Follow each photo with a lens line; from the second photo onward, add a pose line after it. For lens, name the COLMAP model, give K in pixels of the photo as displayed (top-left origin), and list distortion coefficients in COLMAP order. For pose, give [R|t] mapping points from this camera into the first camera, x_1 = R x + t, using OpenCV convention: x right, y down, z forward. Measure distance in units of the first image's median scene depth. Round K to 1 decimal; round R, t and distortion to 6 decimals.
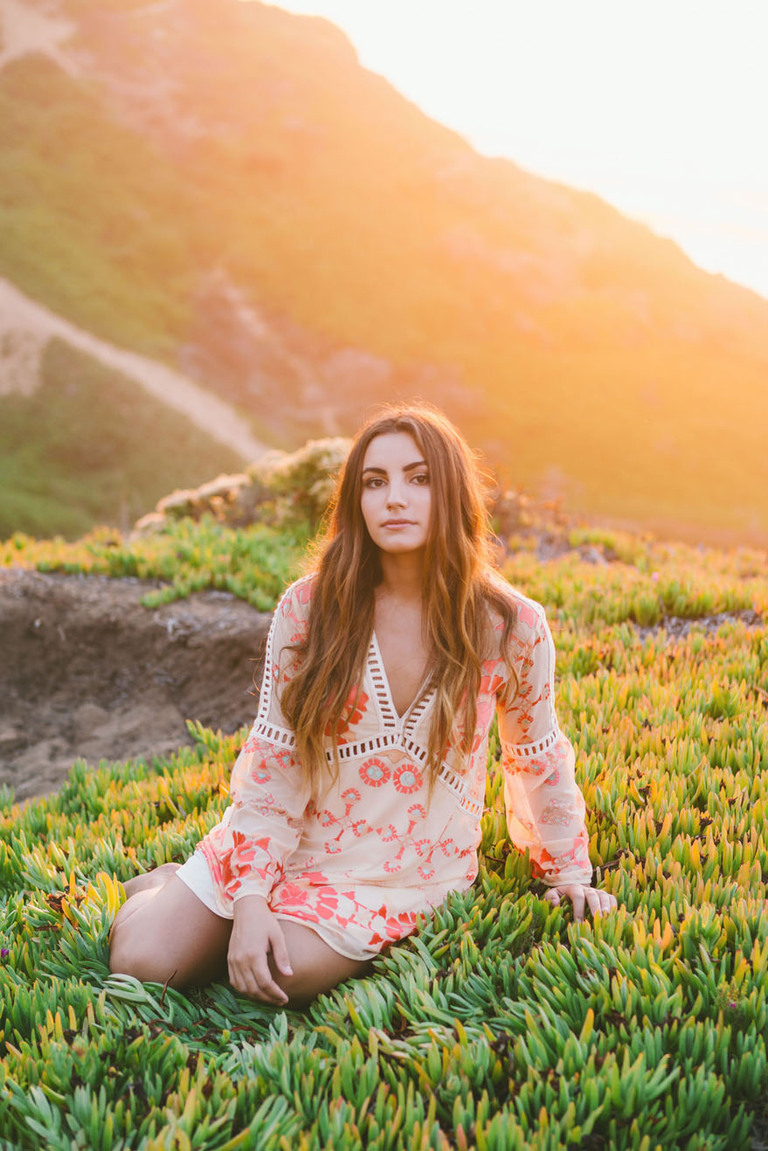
lens RADIAL K [[2063.8, 0, 384.0], [0, 2063.8, 575.5], [0, 0, 1]] dist [-0.185775, 0.227723]
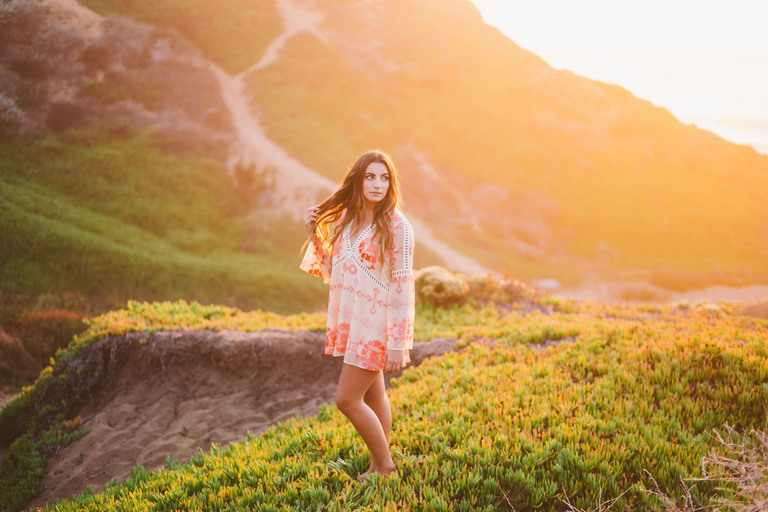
lens RADIAL K [[1377.0, 0, 384.0], [0, 1377.0, 256.0], [0, 0, 1]] dist [-0.185775, 0.227723]
pose [[0.990469, -0.056416, -0.125650, 0.141369], [0.052714, 0.998077, -0.032600, -0.035579], [0.127247, 0.025666, 0.991539, -0.674870]]
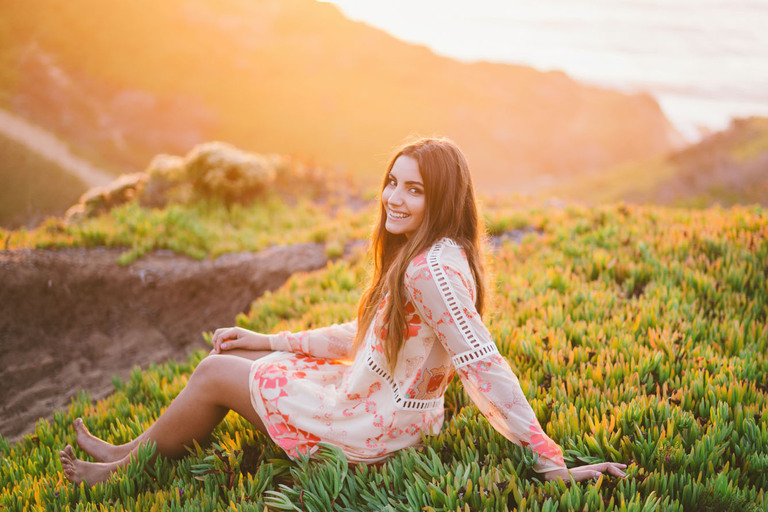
lens RADIAL K [[1377.0, 0, 384.0], [0, 1377.0, 256.0], [0, 0, 1]] dist [-0.185775, 0.227723]
pose [[0.976137, -0.100259, 0.192626, -0.120455], [0.096691, 0.994925, 0.027857, -0.000418], [-0.194442, -0.008567, 0.980877, -0.006405]]
